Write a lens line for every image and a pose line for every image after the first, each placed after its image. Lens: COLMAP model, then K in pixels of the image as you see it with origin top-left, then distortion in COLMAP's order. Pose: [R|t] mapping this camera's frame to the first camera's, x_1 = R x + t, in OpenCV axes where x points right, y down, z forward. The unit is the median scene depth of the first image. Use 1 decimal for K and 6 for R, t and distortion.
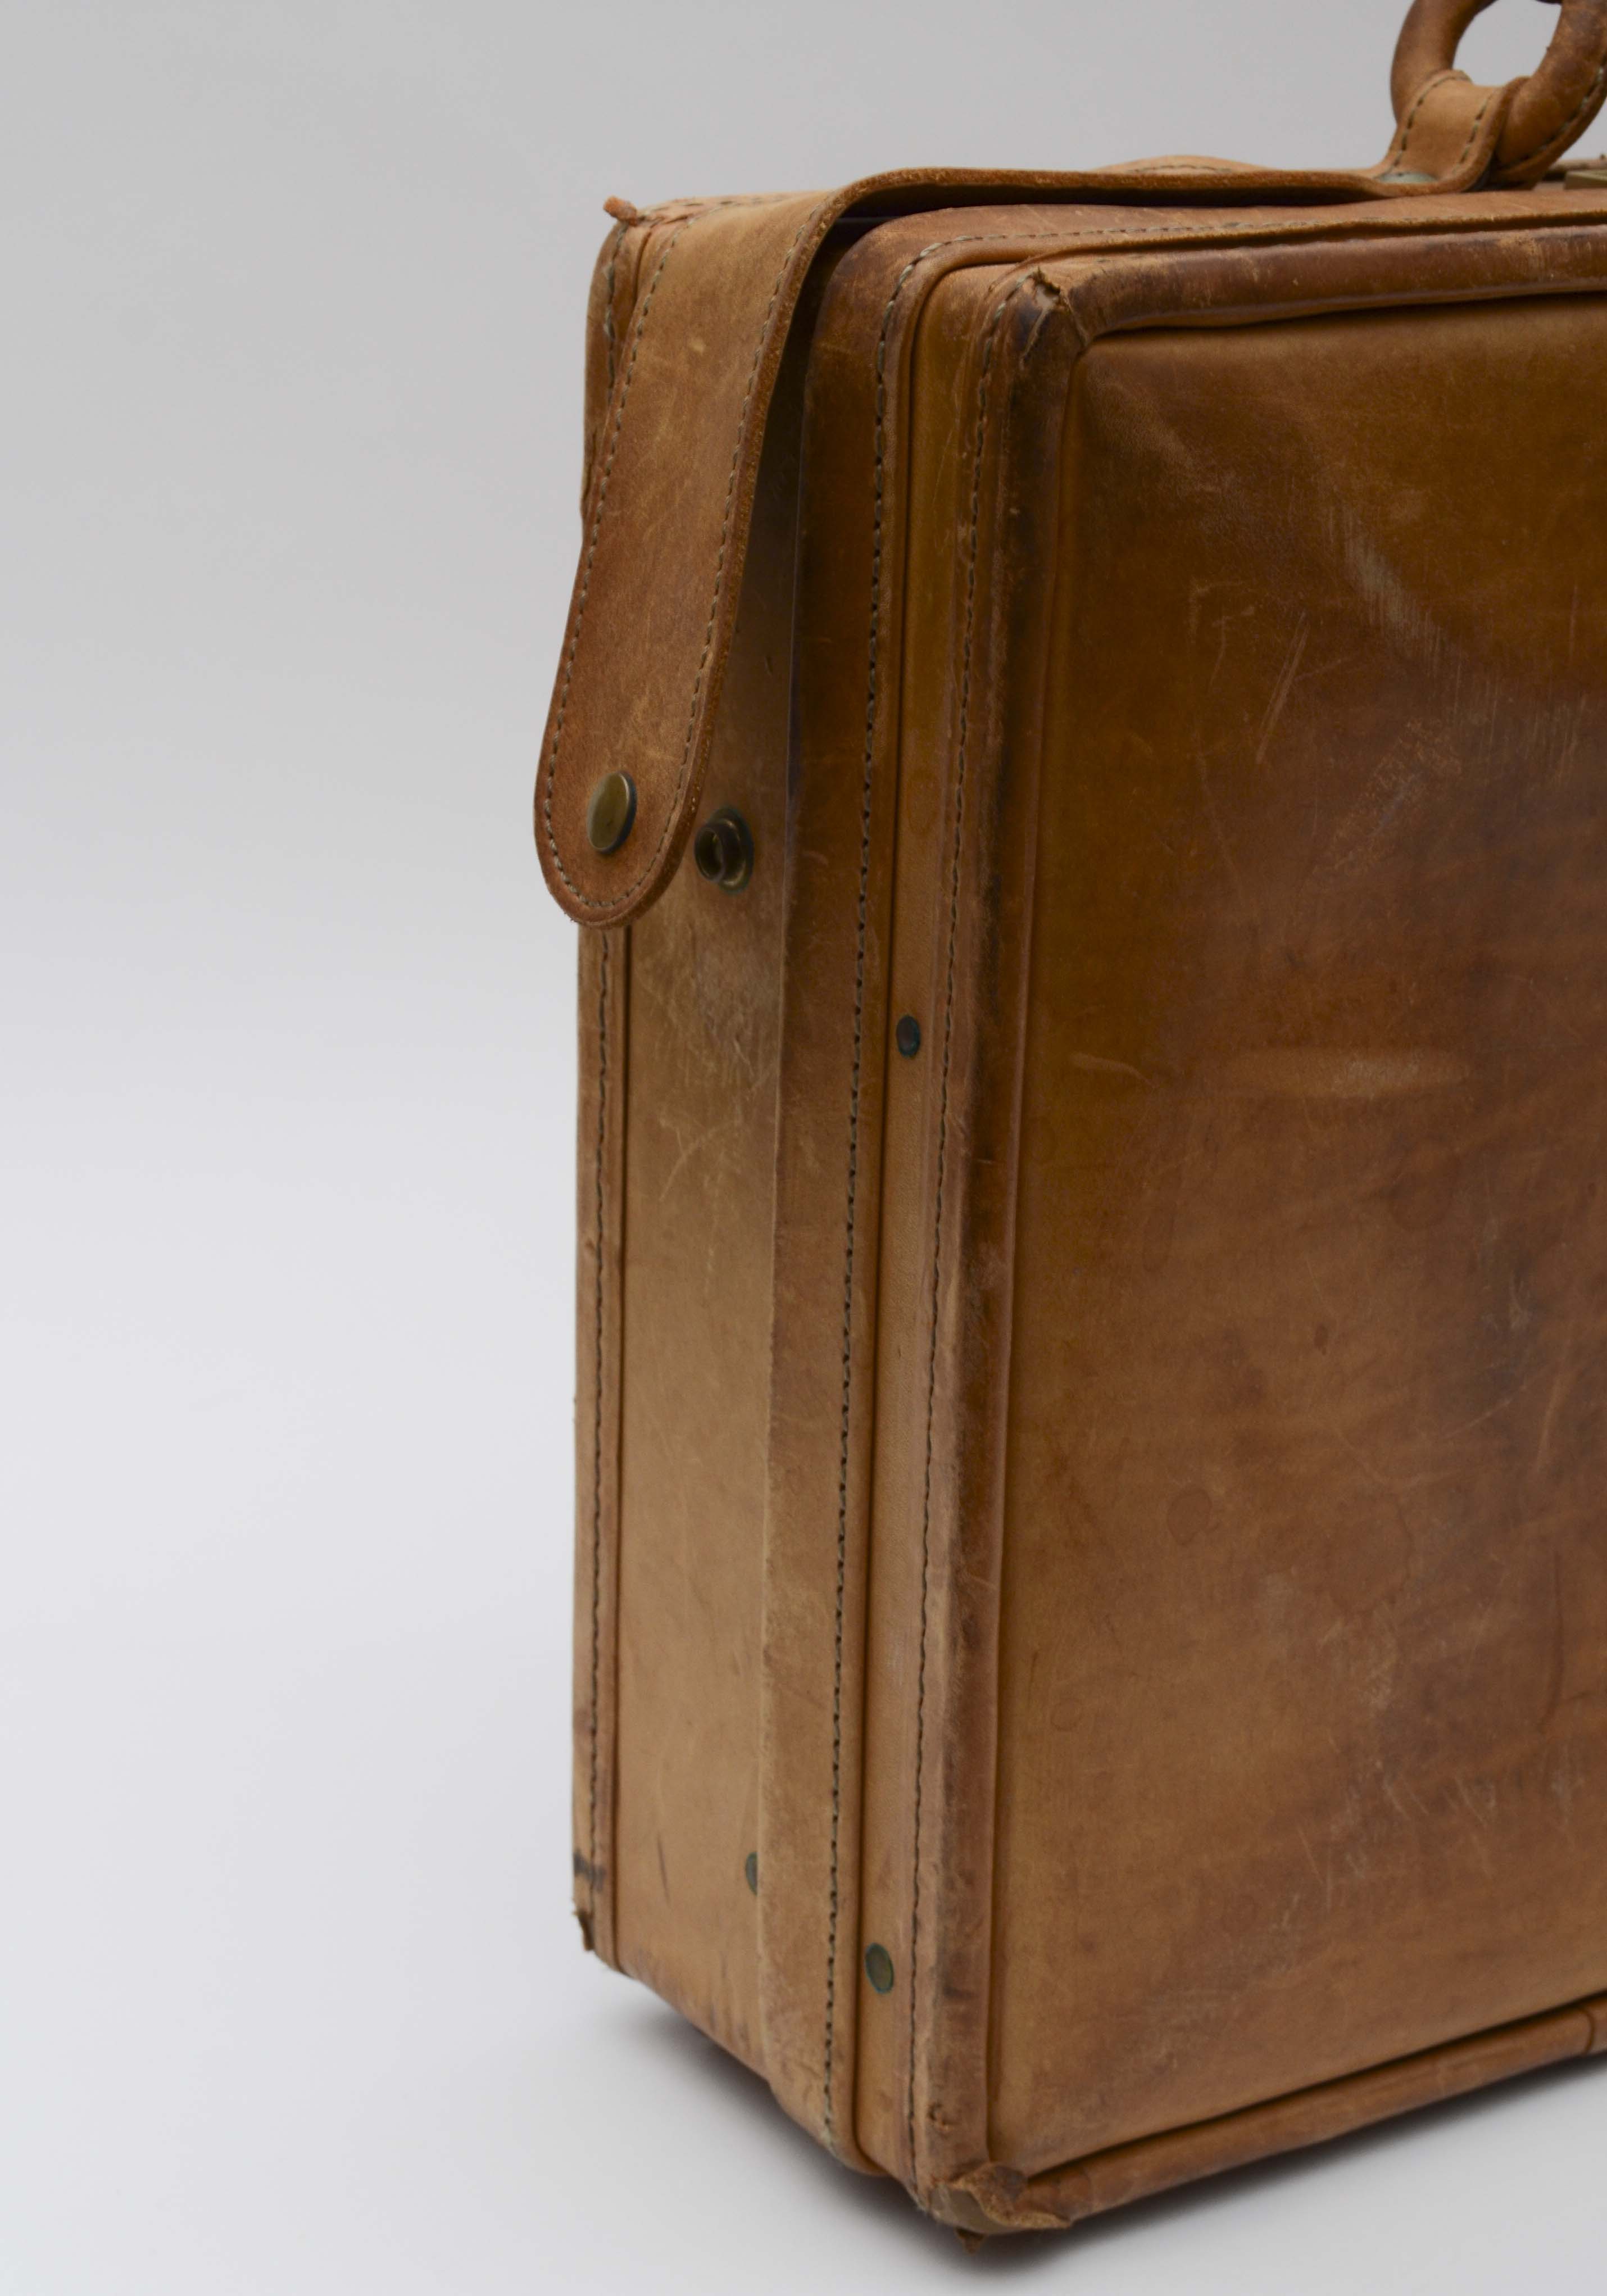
lens RADIAL K [[4162.4, 0, 805.6], [0, 4162.4, 1158.4], [0, 0, 1]] dist [-0.033697, 0.000000]
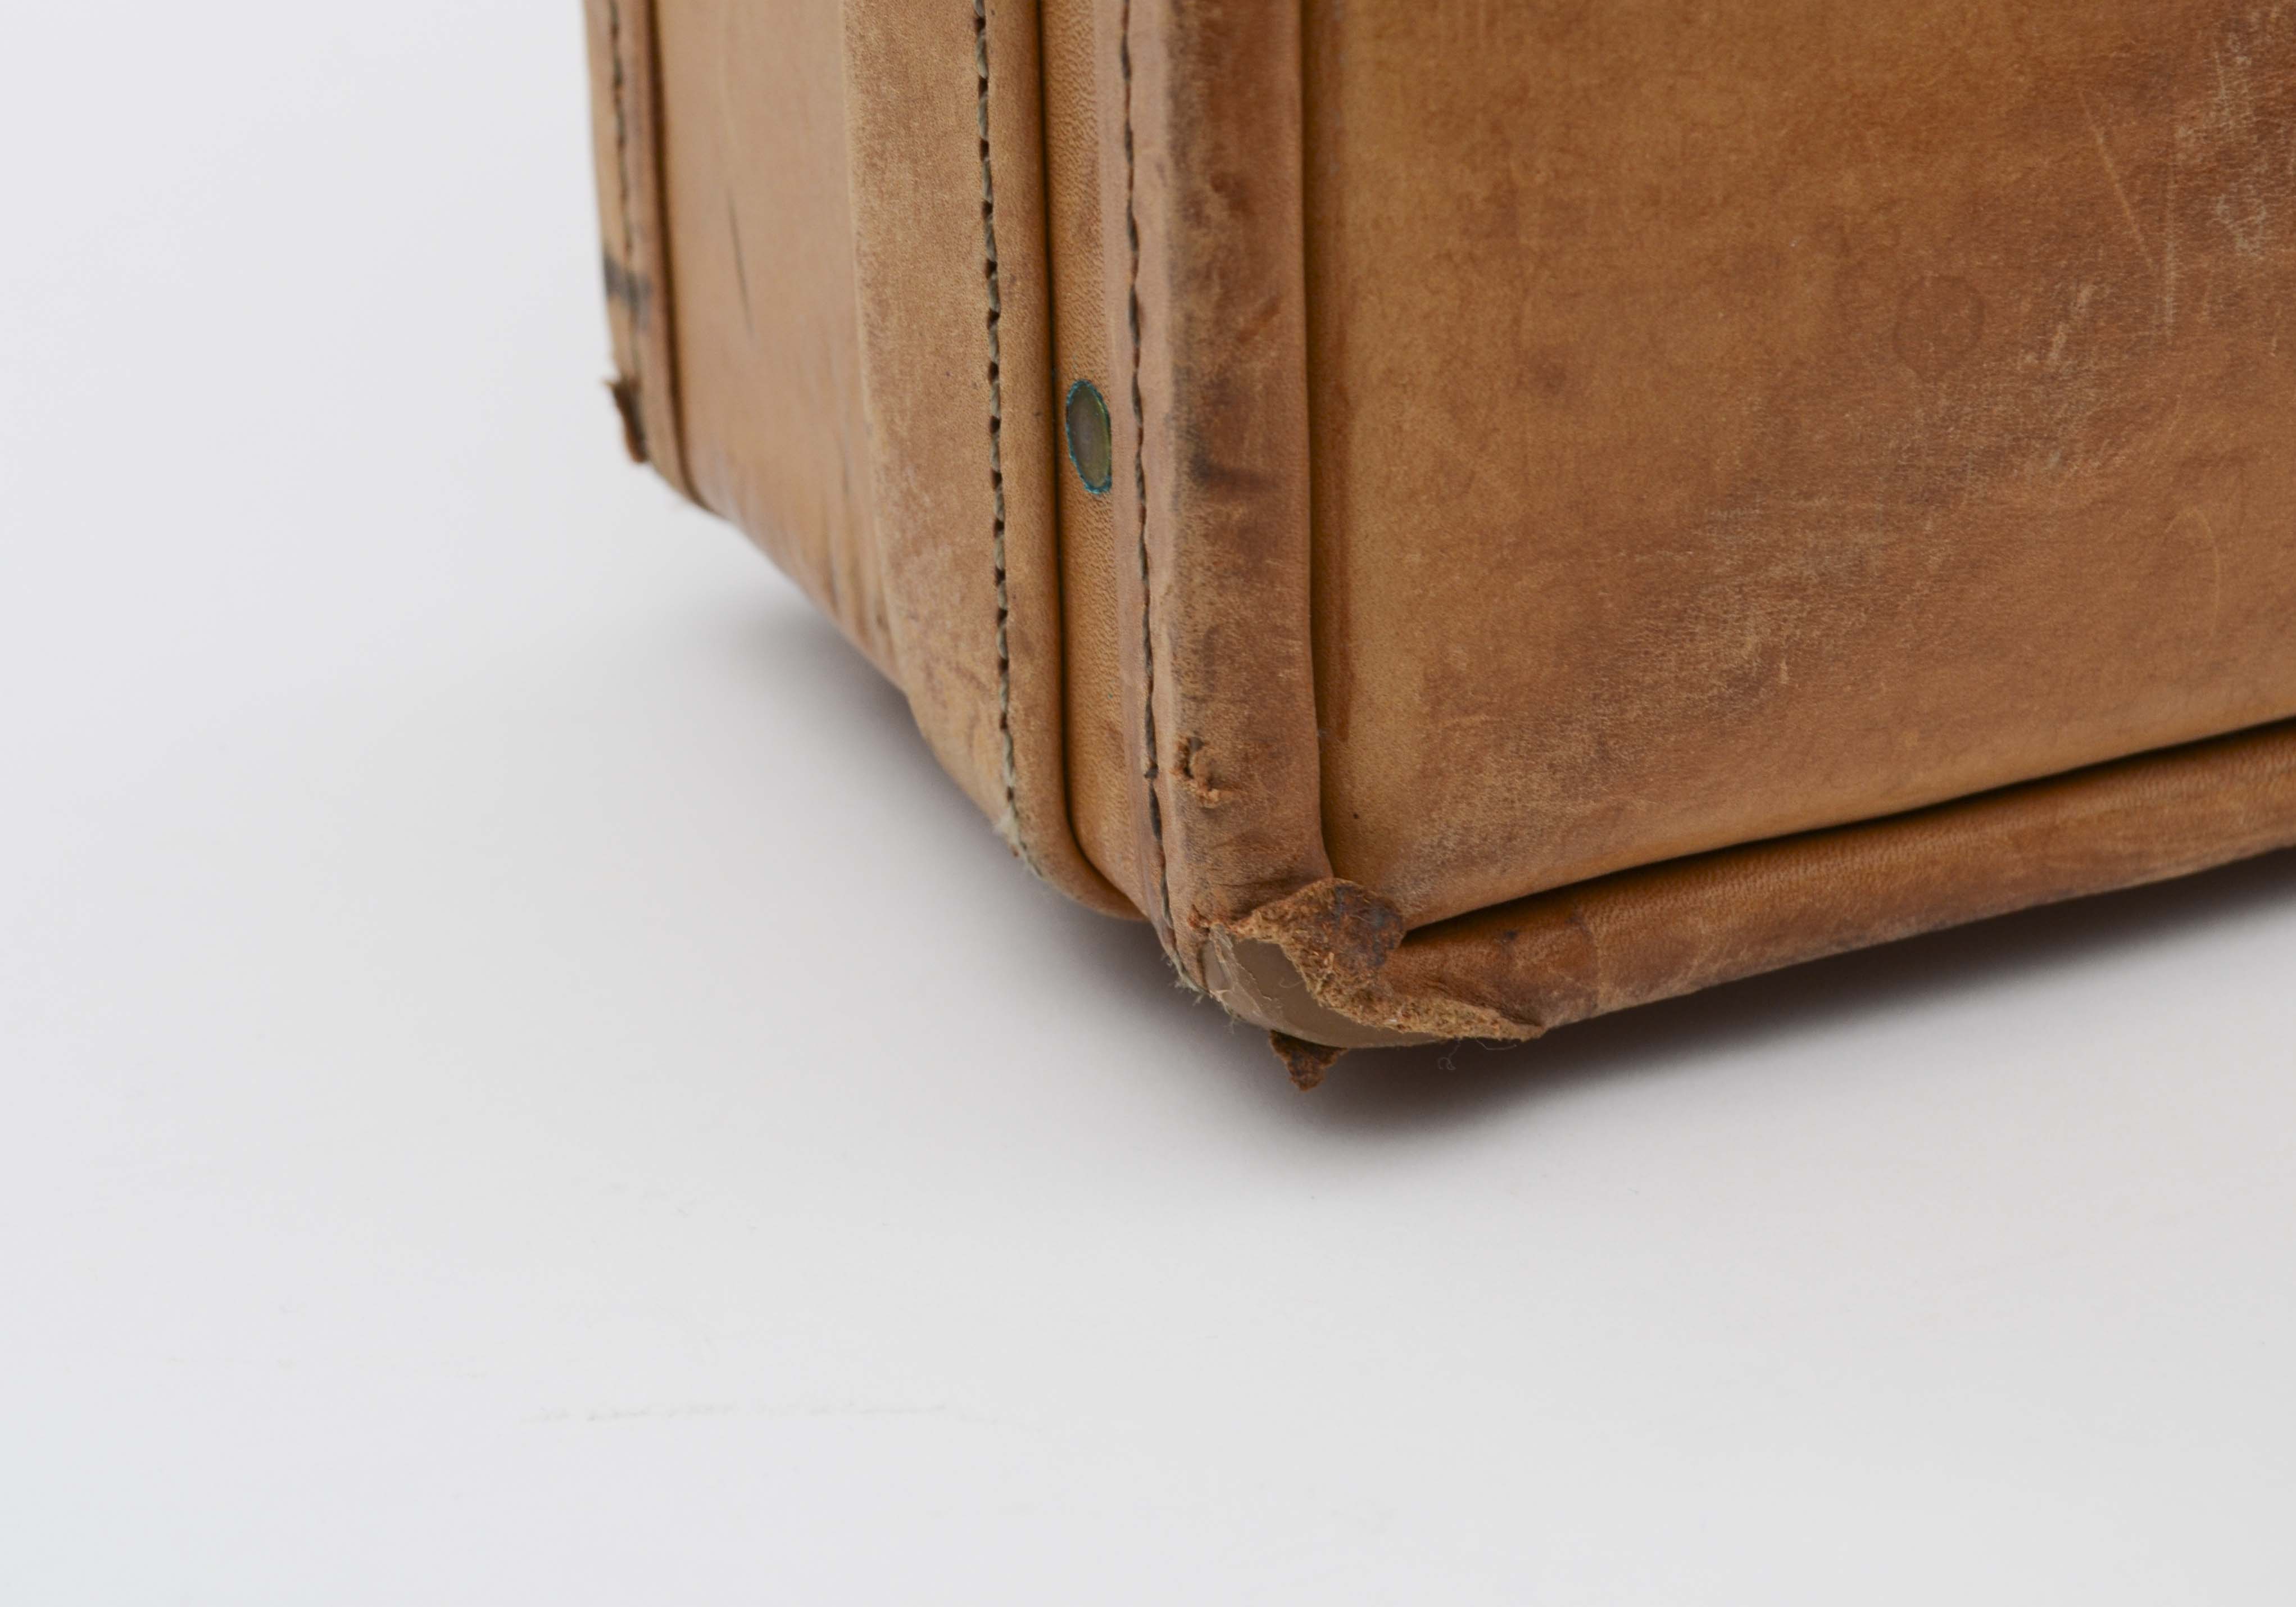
lens RADIAL K [[5782.9, 0, 1144.7], [0, 5782.9, 798.0], [0, 0, 1]] dist [0.015230, 0.000000]
pose [[0.990188, 0.022061, -0.137993, 0.106237], [0.003492, 0.983246, 0.182251, 0.121285], [0.139701, -0.180944, 0.973521, 0.405756]]
